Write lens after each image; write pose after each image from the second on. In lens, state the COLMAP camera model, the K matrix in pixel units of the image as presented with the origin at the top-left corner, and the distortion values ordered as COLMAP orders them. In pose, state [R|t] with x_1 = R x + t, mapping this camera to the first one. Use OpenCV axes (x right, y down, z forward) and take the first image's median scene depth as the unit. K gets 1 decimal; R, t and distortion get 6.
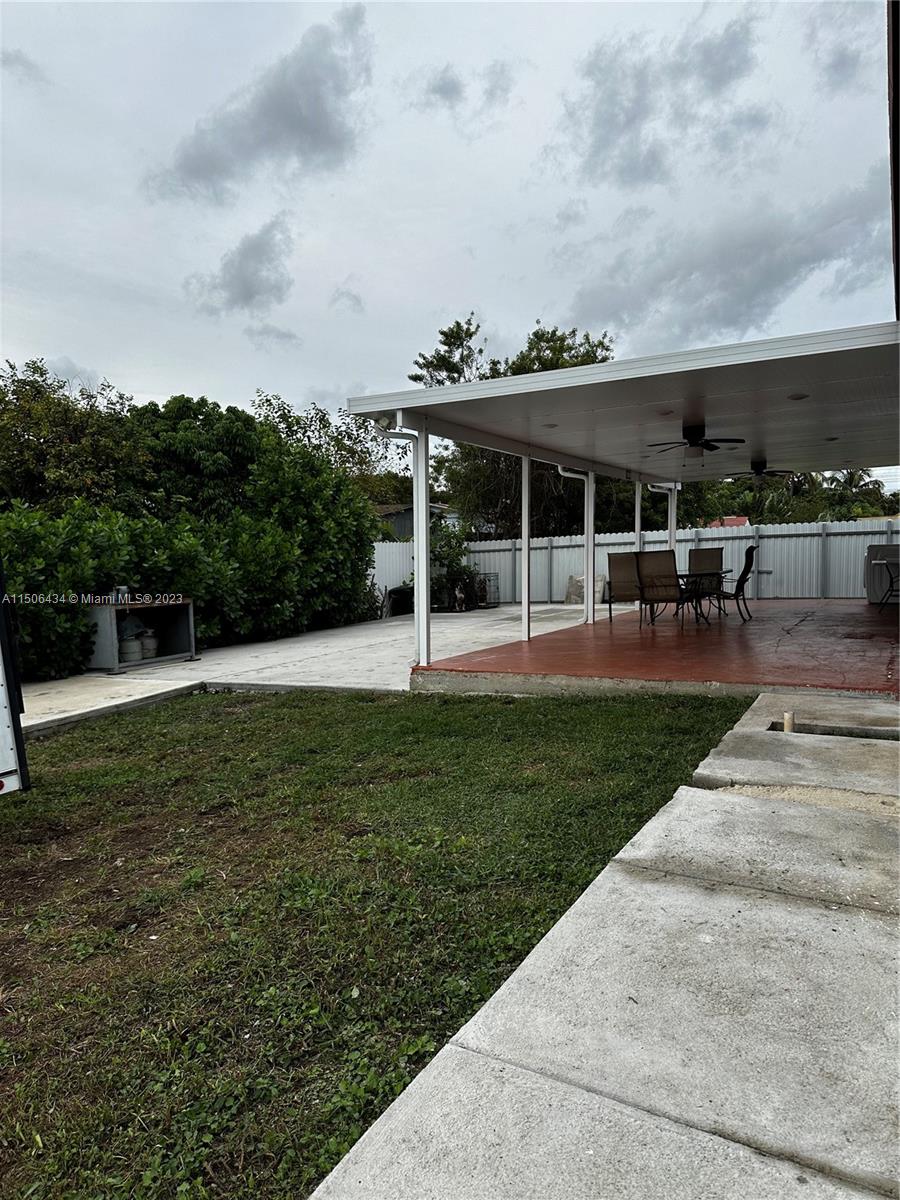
lens RADIAL K [[845.8, 0, 458.0], [0, 845.8, 591.1], [0, 0, 1]] dist [0.059378, -0.071153]
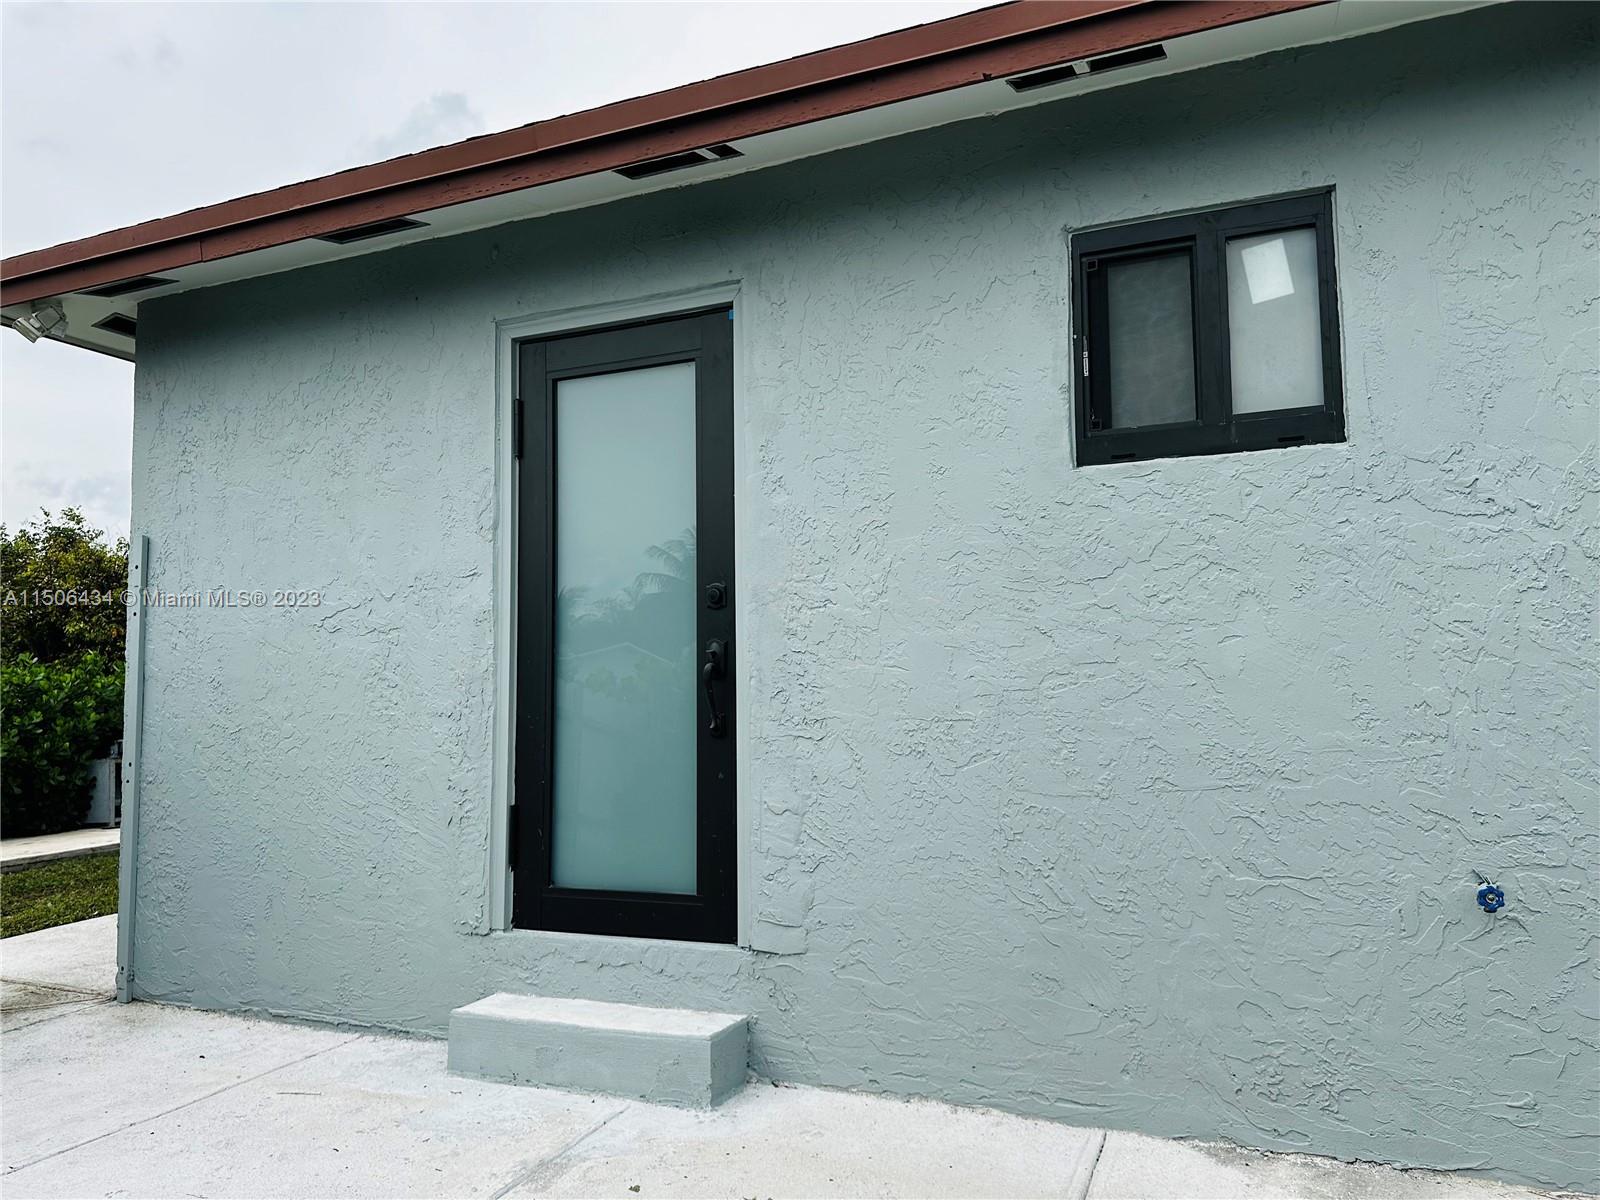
lens RADIAL K [[1127.7, 0, 800.9], [0, 1127.7, 607.7], [0, 0, 1]] dist [0.059378, -0.071153]
pose [[0.996953, 0.001014, 0.077997, 0.298411], [0.010112, 0.989797, -0.142126, 0.039837], [-0.077346, 0.142482, 0.986771, -0.415319]]
